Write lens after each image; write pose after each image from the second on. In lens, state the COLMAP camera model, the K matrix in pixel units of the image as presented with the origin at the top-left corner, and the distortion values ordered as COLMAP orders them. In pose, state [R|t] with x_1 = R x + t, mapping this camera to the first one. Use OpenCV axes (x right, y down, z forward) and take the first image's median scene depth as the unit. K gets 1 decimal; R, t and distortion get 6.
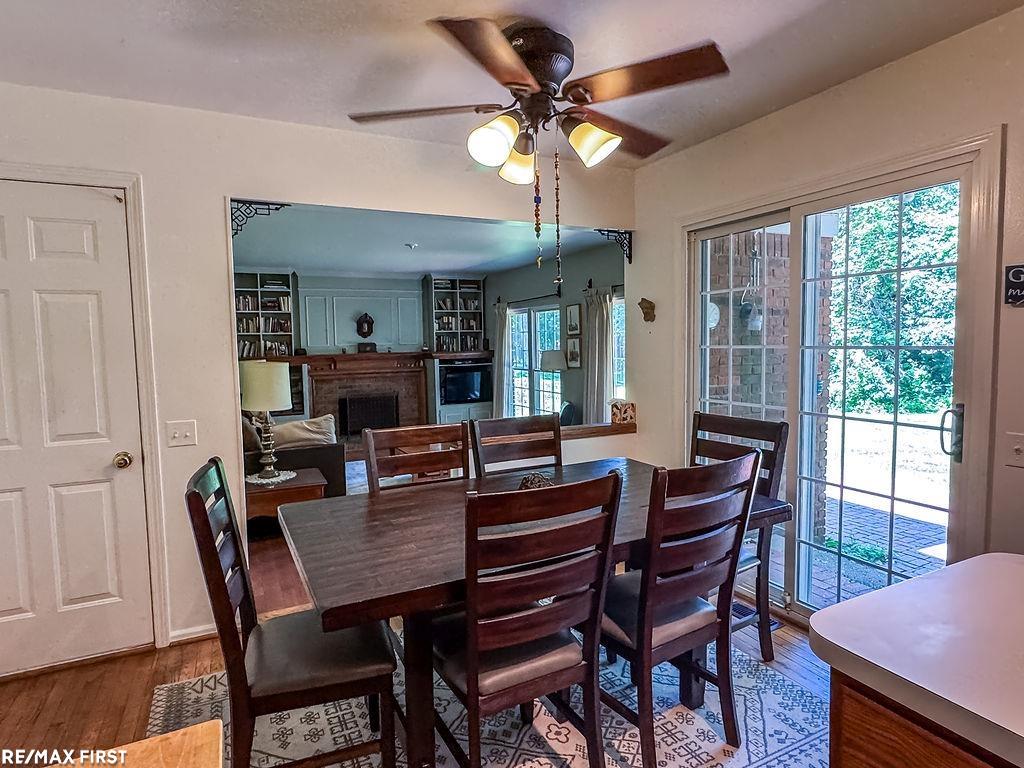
lens RADIAL K [[580.4, 0, 510.8], [0, 580.4, 380.4], [0, 0, 1]] dist [-0.015722, 0.001883]
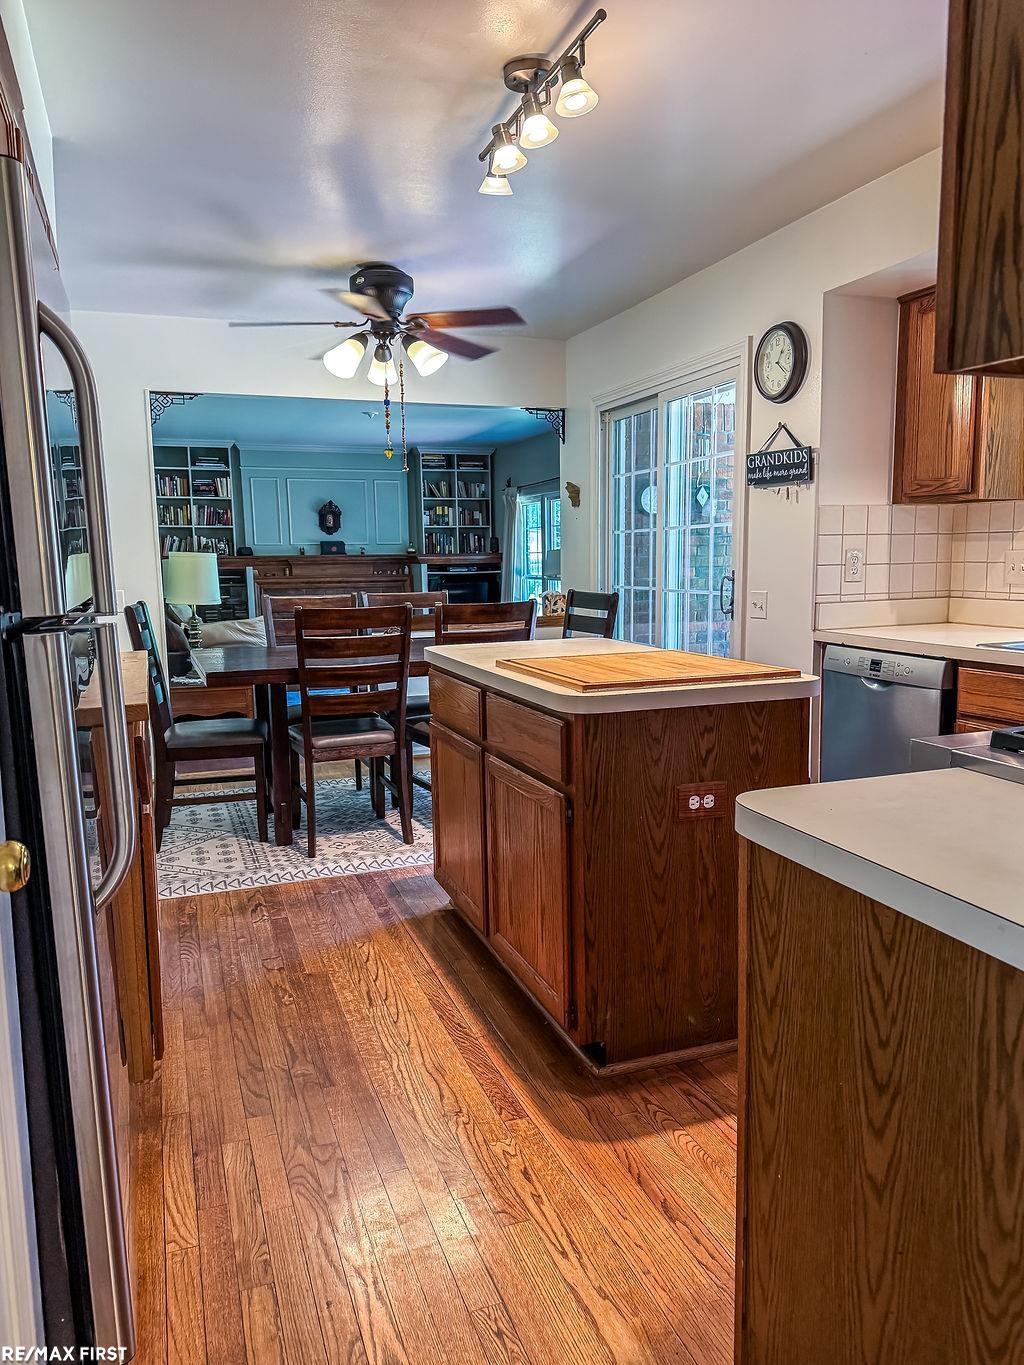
lens RADIAL K [[961.8, 0, 514.0], [0, 961.8, 691.9], [0, 0, 1]] dist [0.045927, -0.001263]
pose [[0.994966, 0.020470, -0.098103, 0.119330], [-0.012930, 0.996956, 0.076883, 0.032788], [0.099378, -0.075228, 0.992202, -0.242549]]
